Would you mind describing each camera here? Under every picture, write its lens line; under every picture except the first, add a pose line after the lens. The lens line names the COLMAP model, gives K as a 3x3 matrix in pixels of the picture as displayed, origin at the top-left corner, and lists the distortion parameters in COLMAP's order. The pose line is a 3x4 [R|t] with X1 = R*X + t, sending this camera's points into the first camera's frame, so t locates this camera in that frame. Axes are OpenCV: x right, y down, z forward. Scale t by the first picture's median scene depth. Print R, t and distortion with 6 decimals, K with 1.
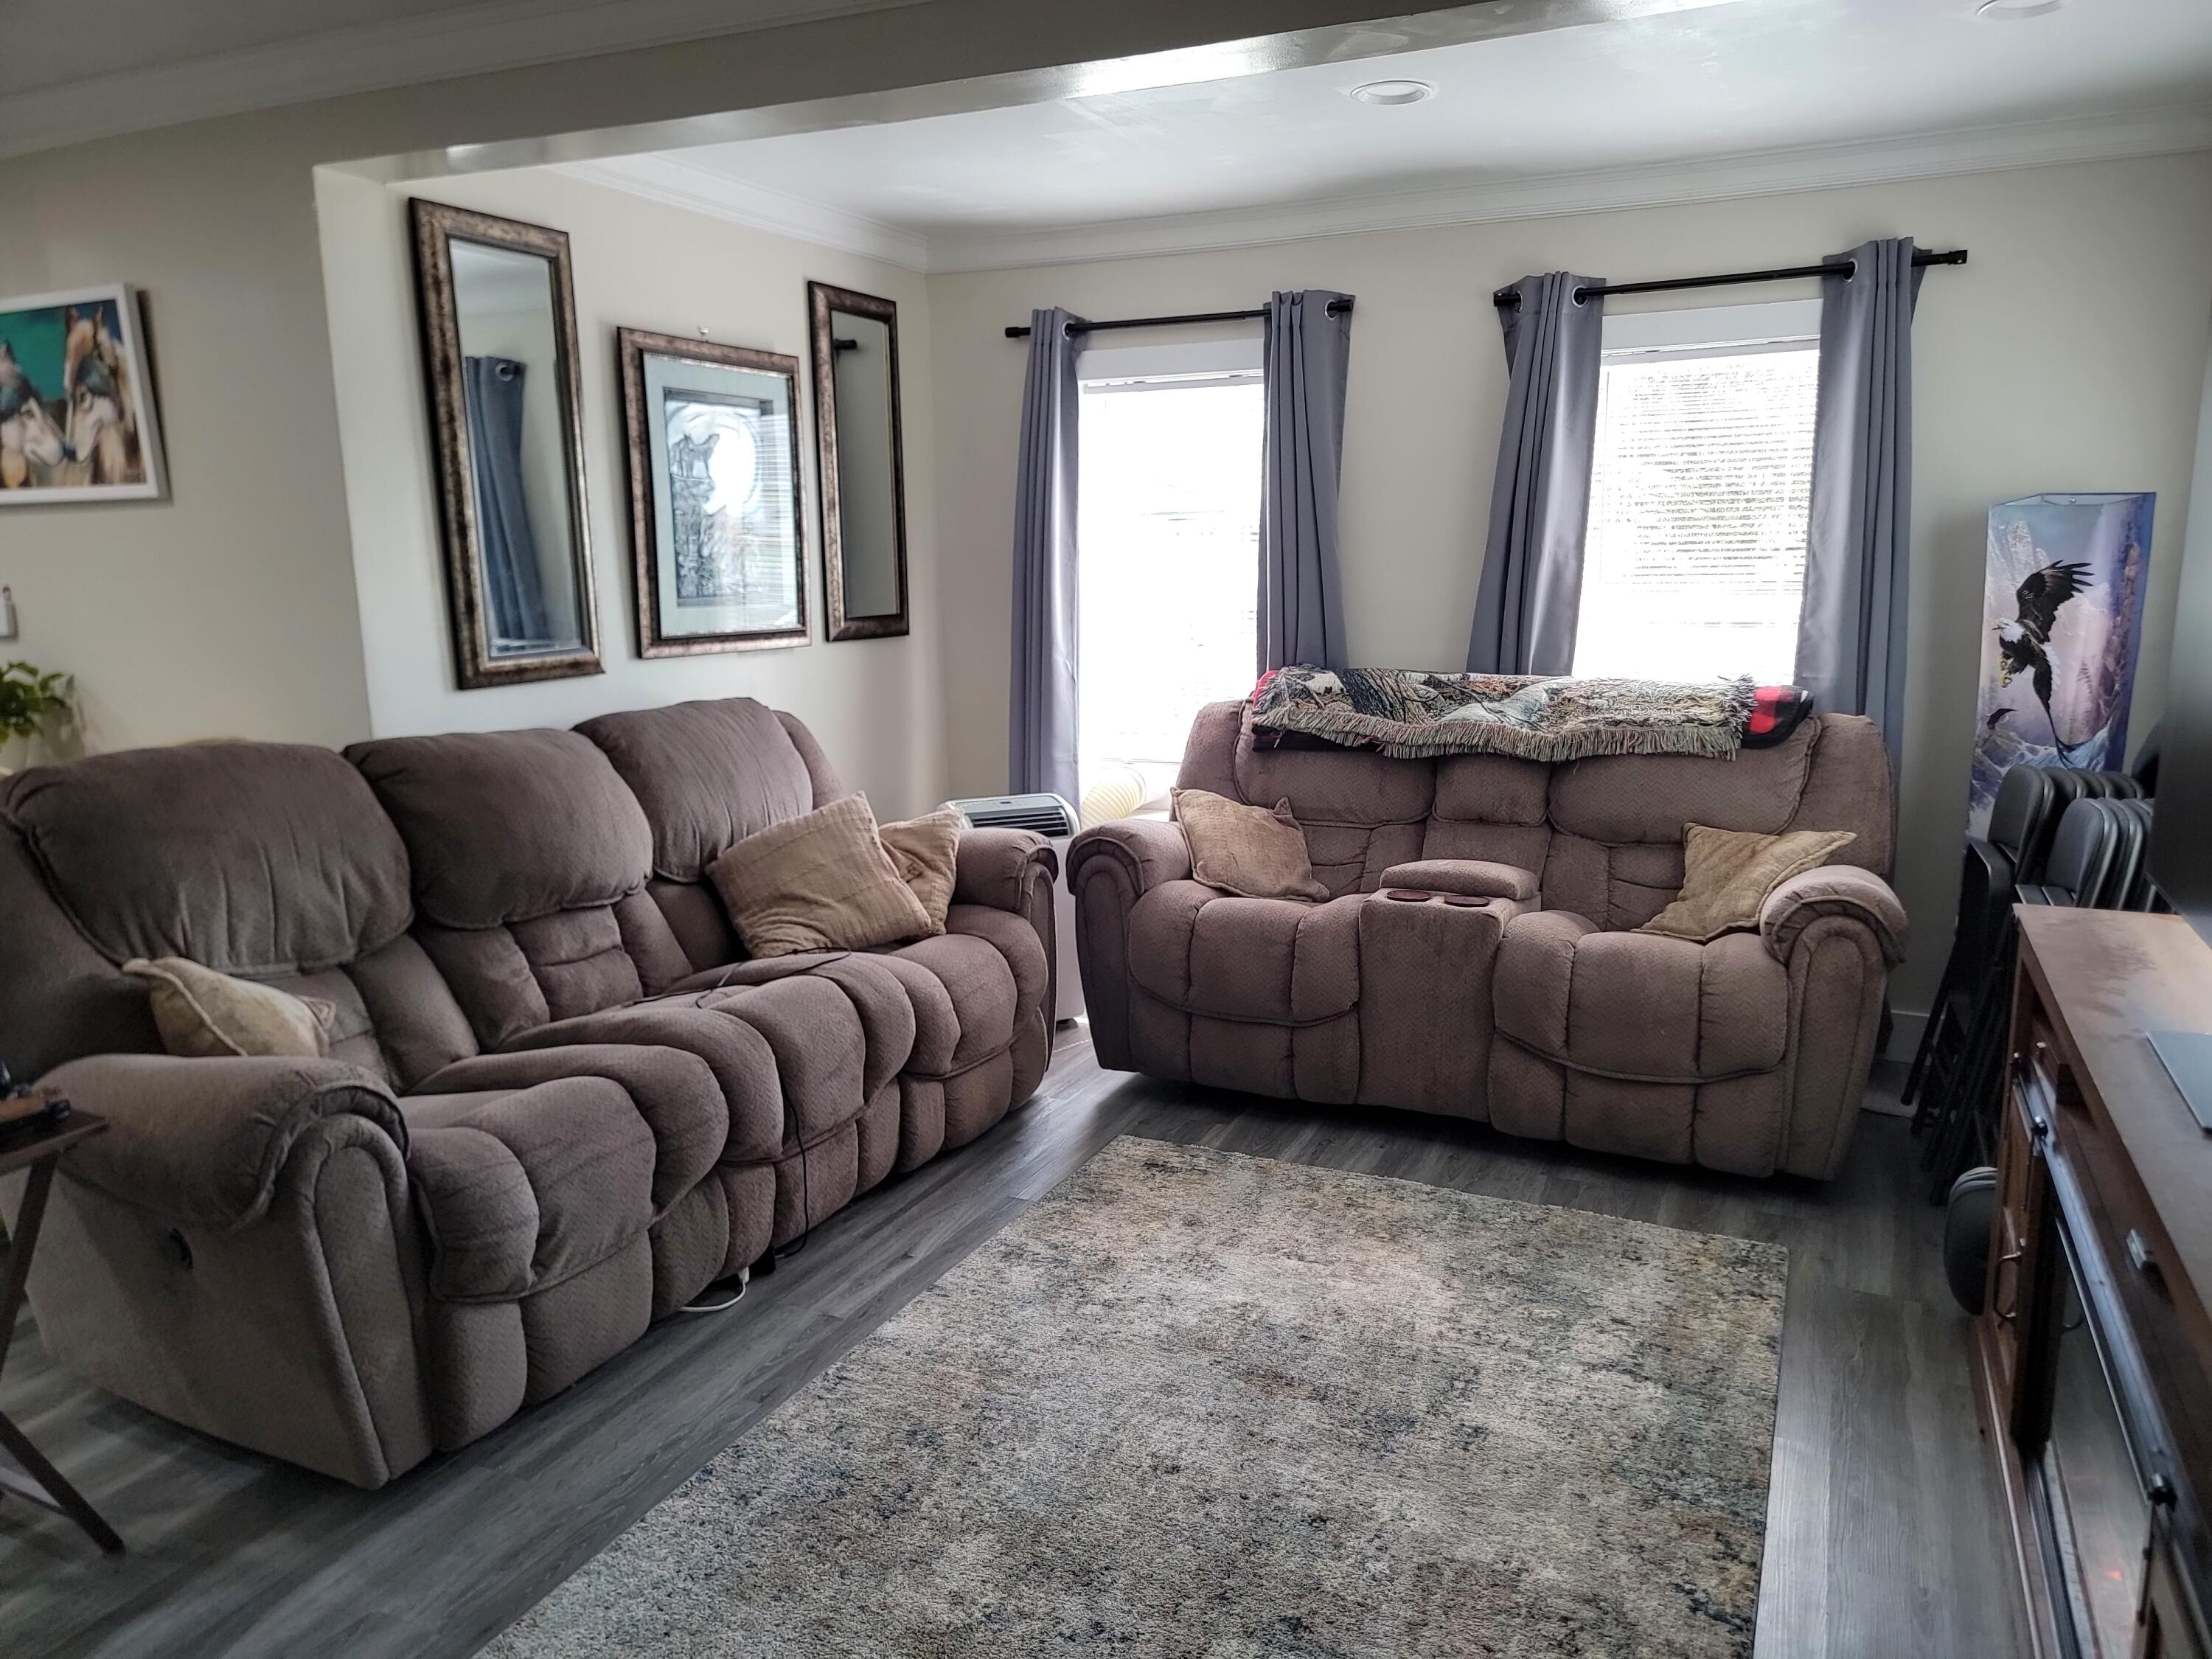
lens RADIAL K [[1544.1, 0, 1124.6], [0, 1544.1, 820.7], [0, 0, 1]] dist [0.072155, -0.052456]
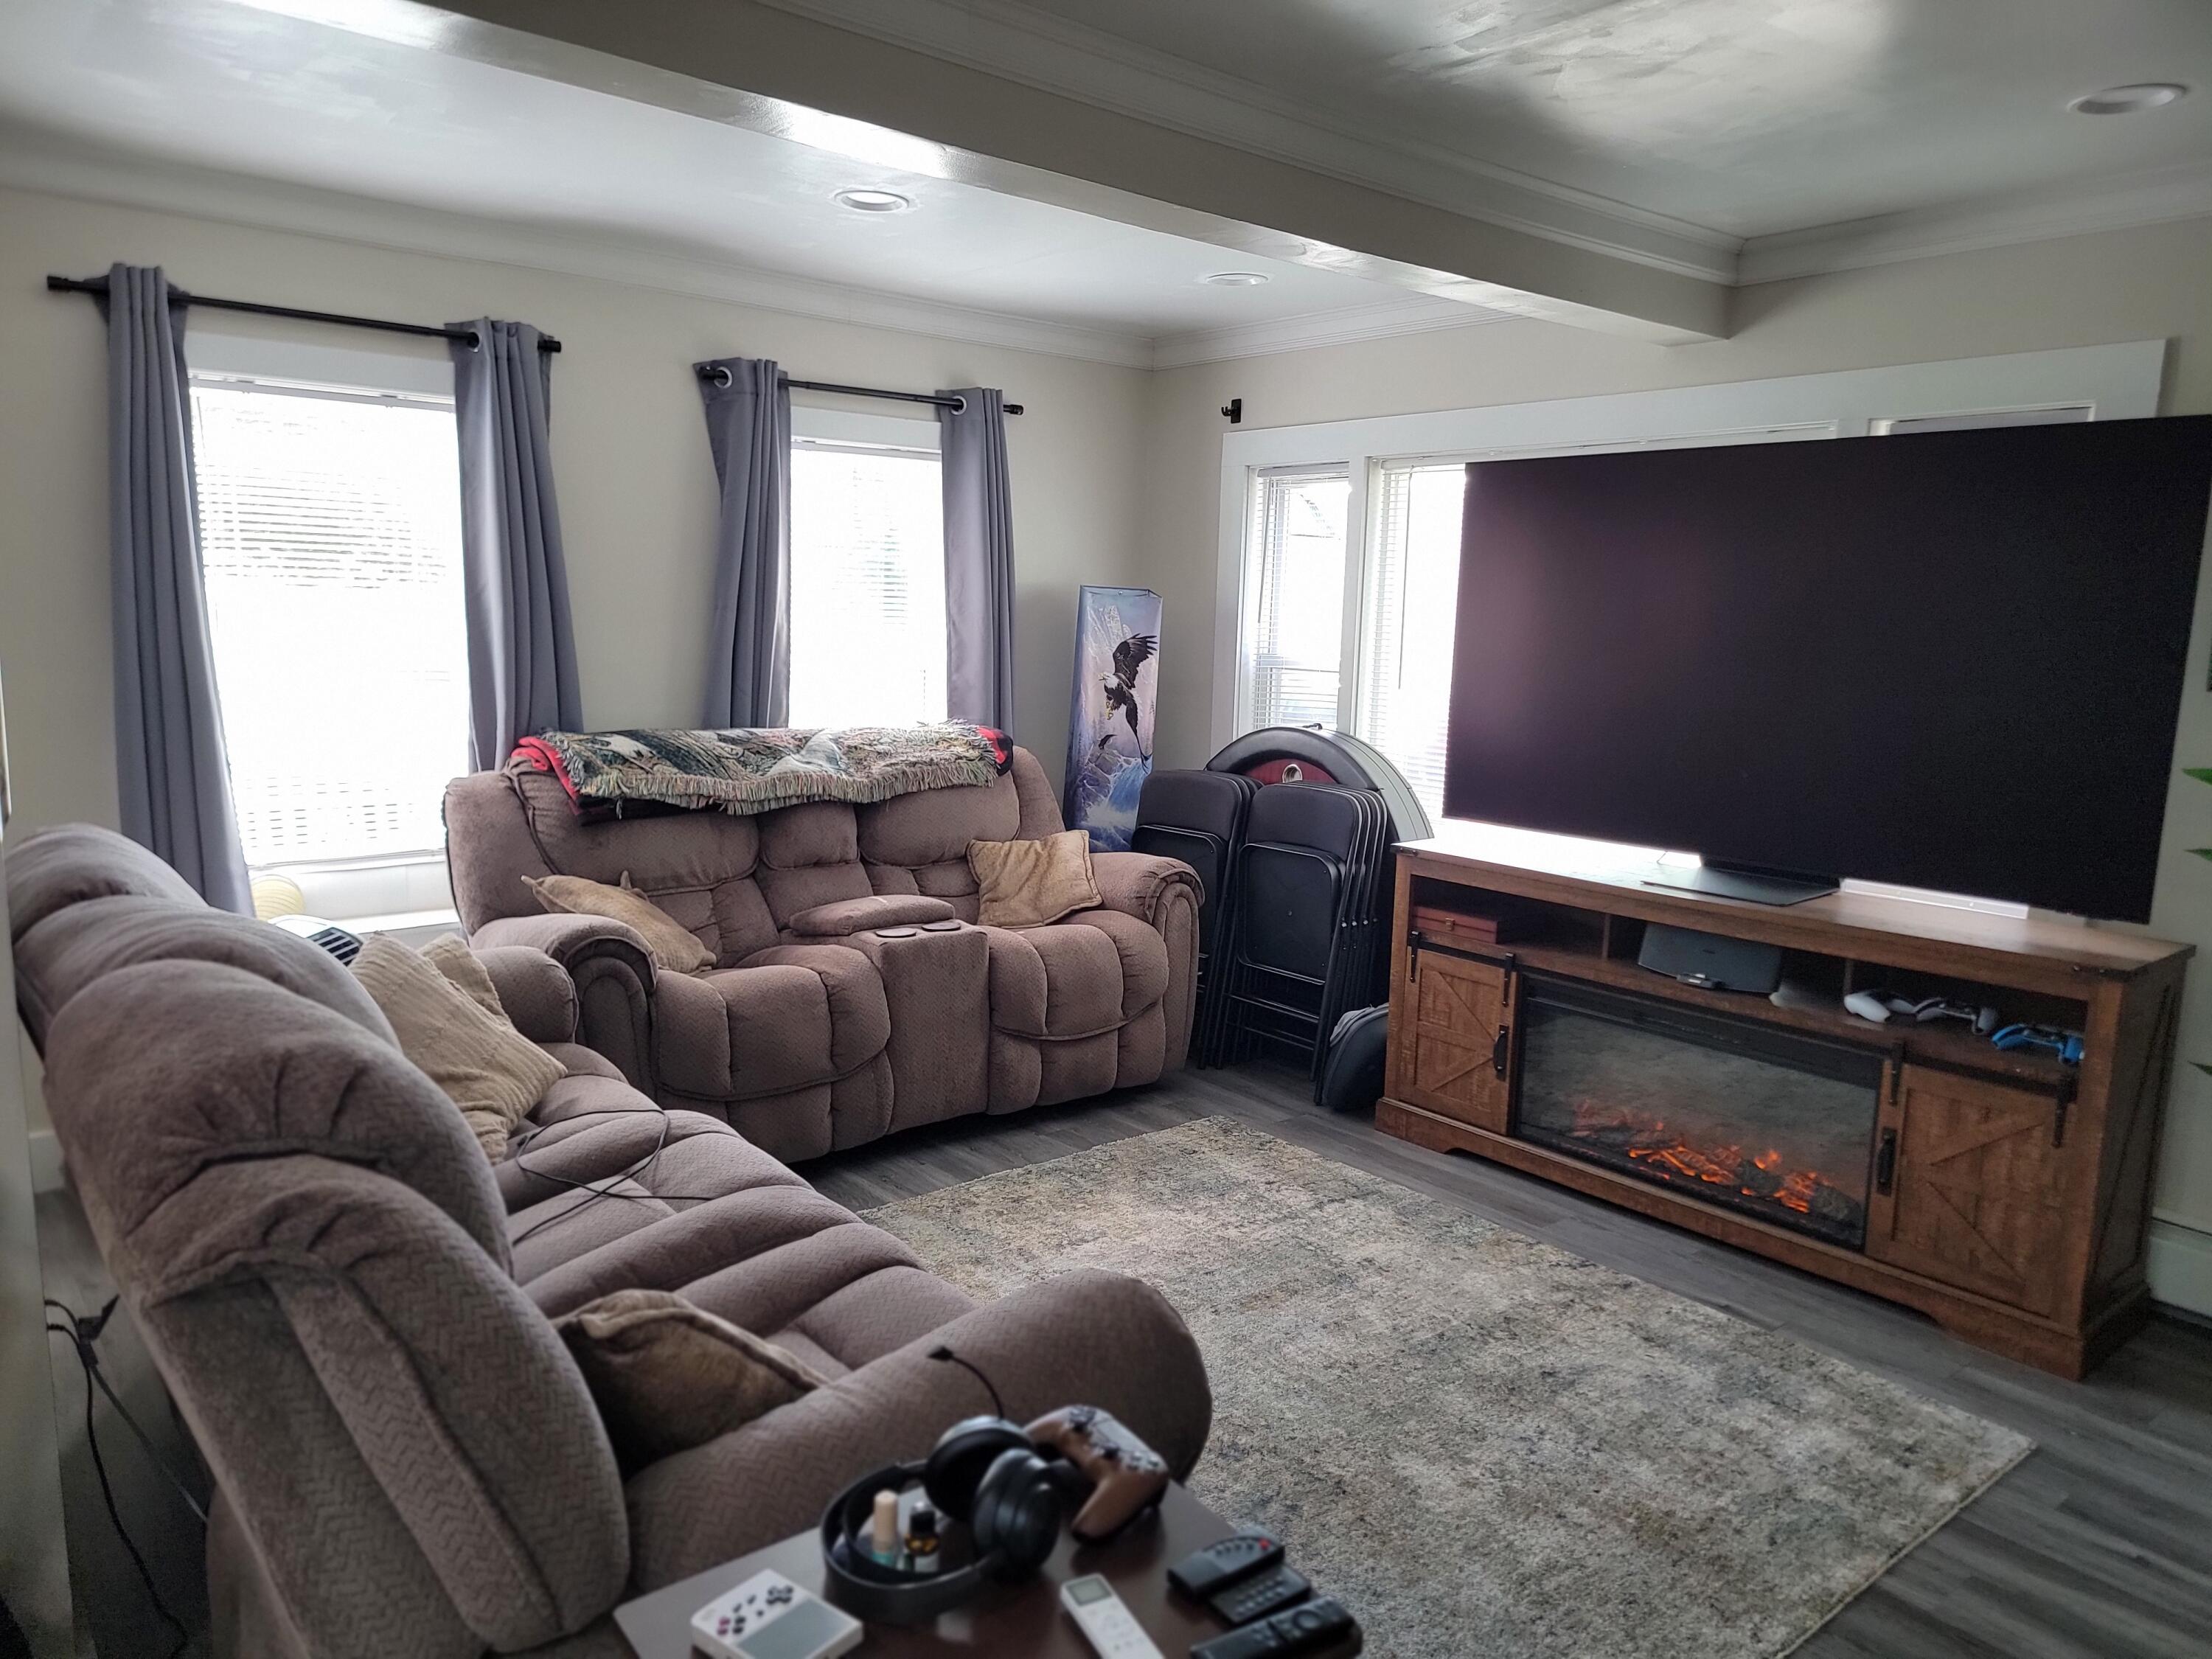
lens RADIAL K [[1544.1, 0, 1116.5], [0, 1544.1, 839.7], [0, 0, 1]] dist [0.072155, -0.052456]
pose [[0.427400, -0.115873, 0.896606, -0.743761], [0.127787, 0.989538, 0.066968, -0.071688], [-0.894986, 0.085953, 0.437736, 0.390929]]
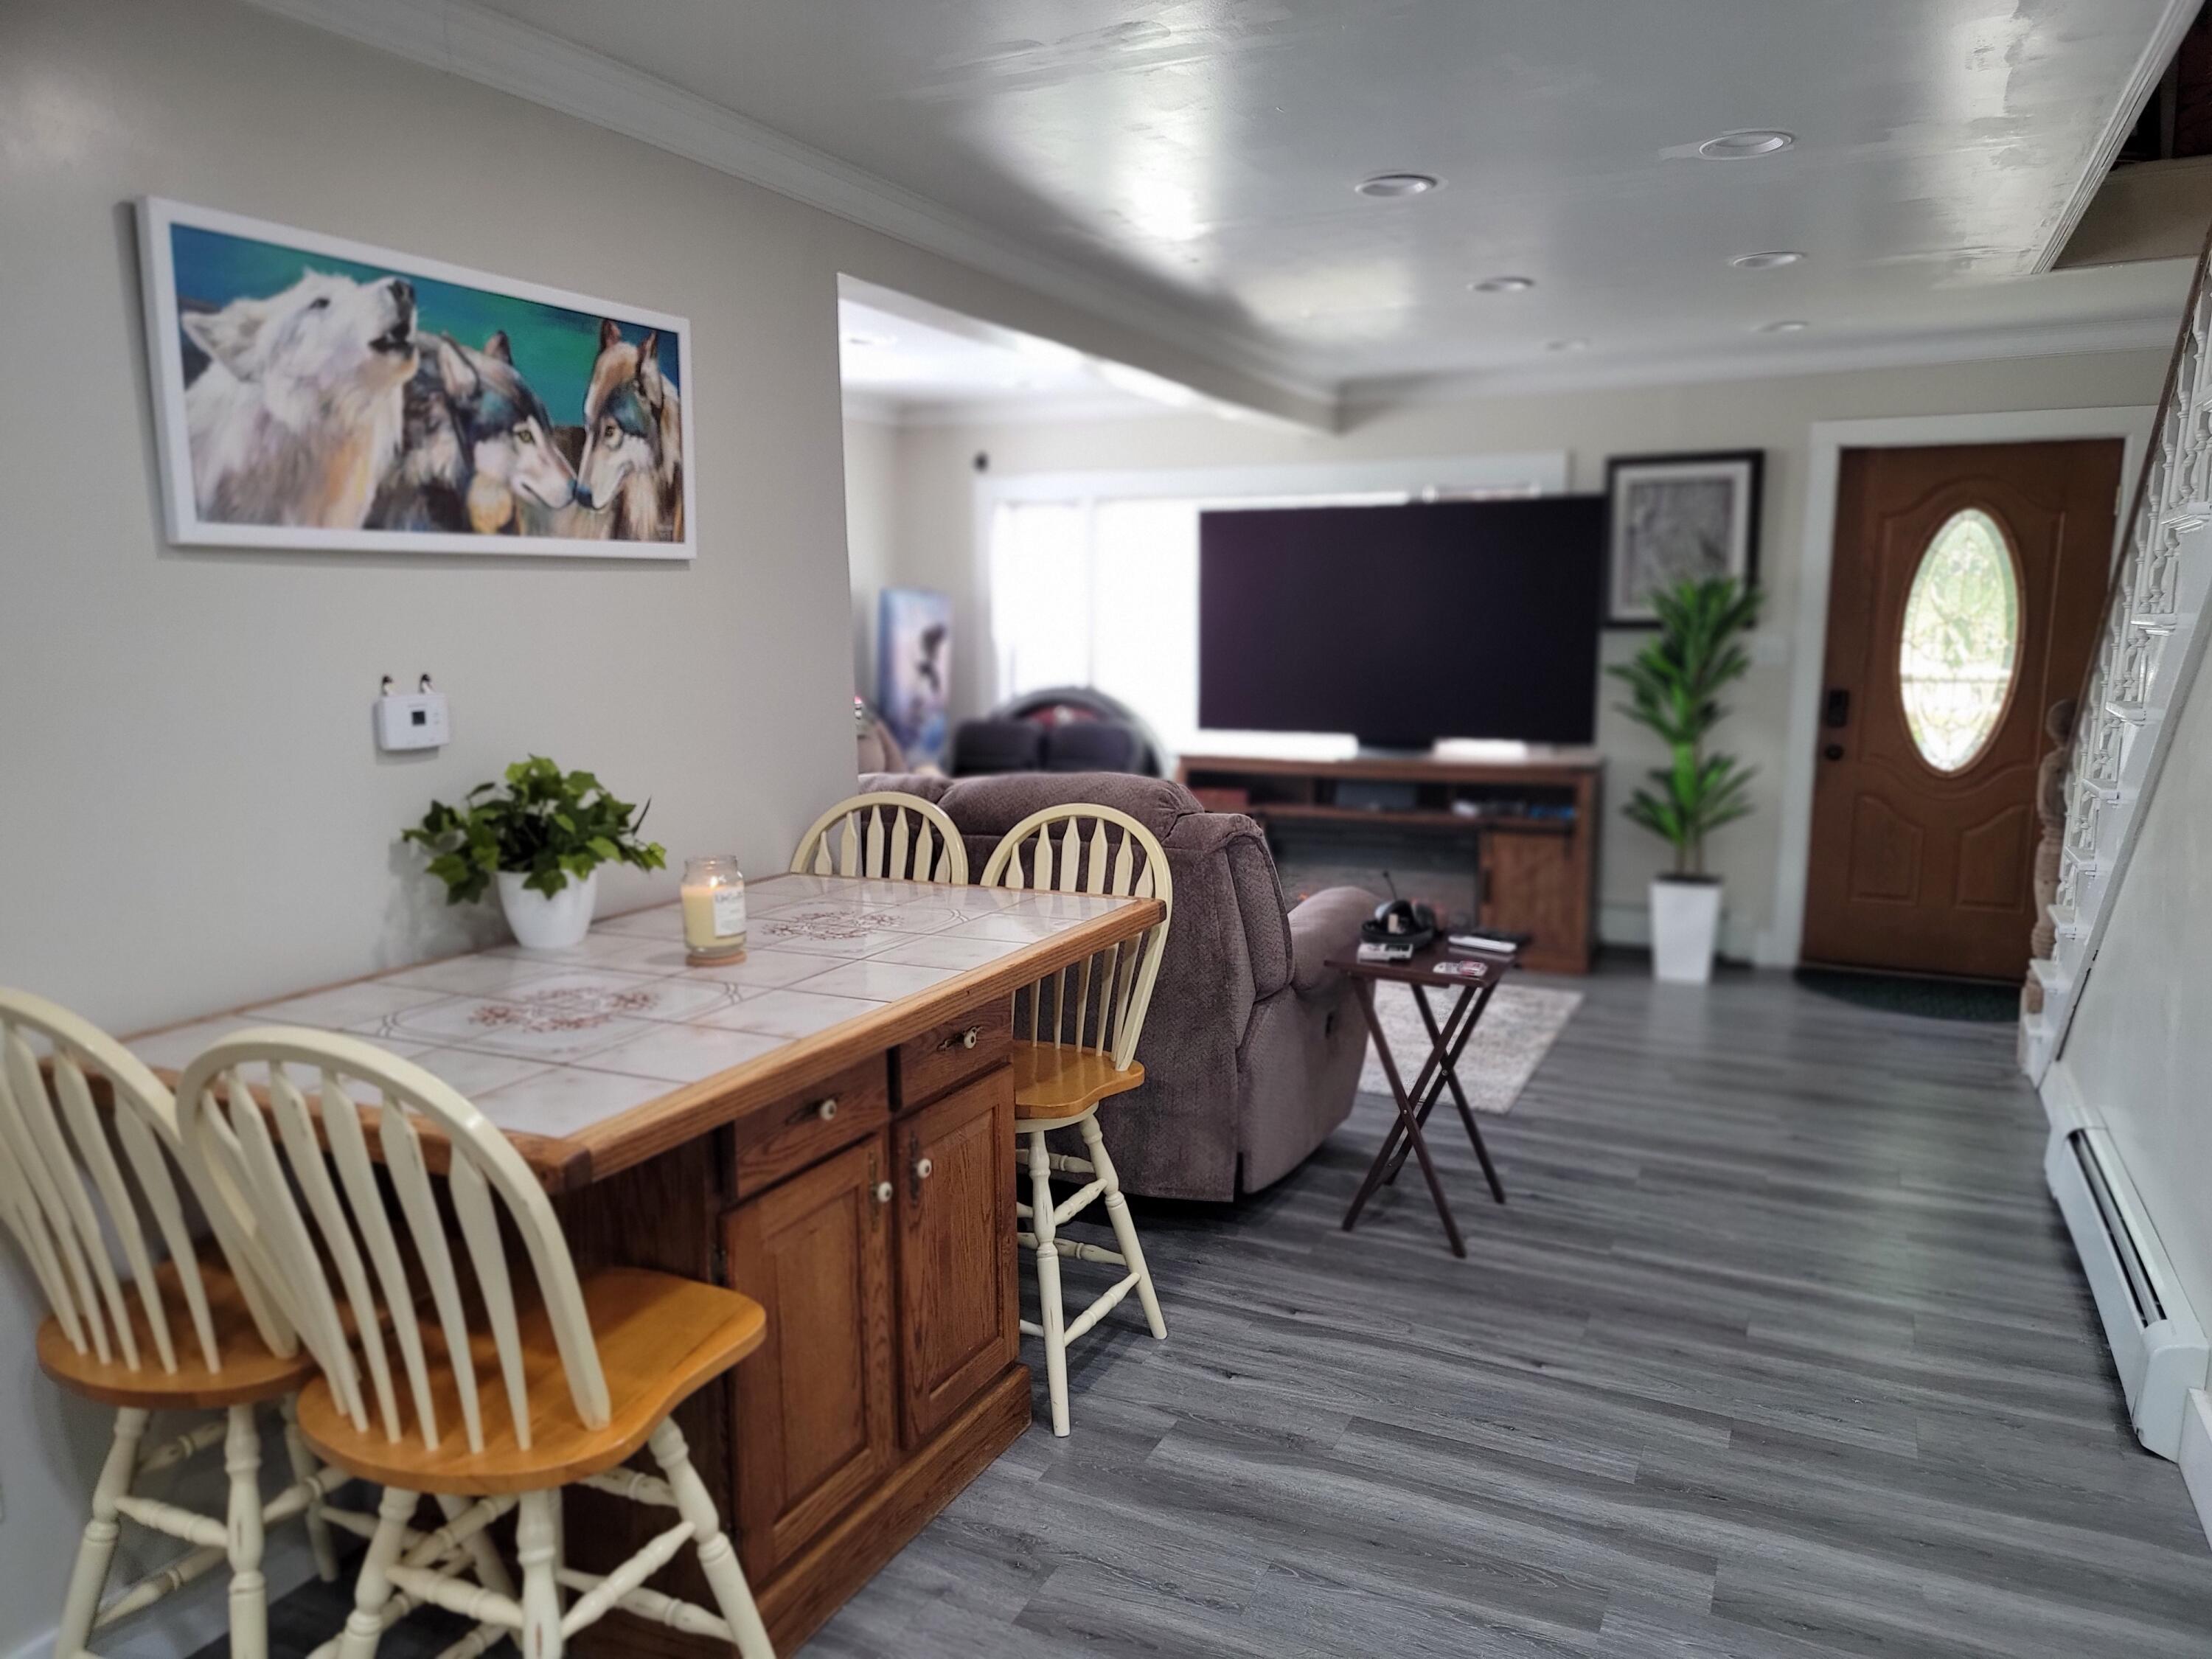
lens RADIAL K [[1544.1, 0, 1120.9], [0, 1544.1, 831.2], [0, 0, 1]] dist [0.072155, -0.052456]
pose [[0.013885, -0.137183, 0.990448, -1.438548], [0.177656, 0.975122, 0.132570, -0.123840], [-0.983995, 0.174118, 0.037911, 0.726217]]
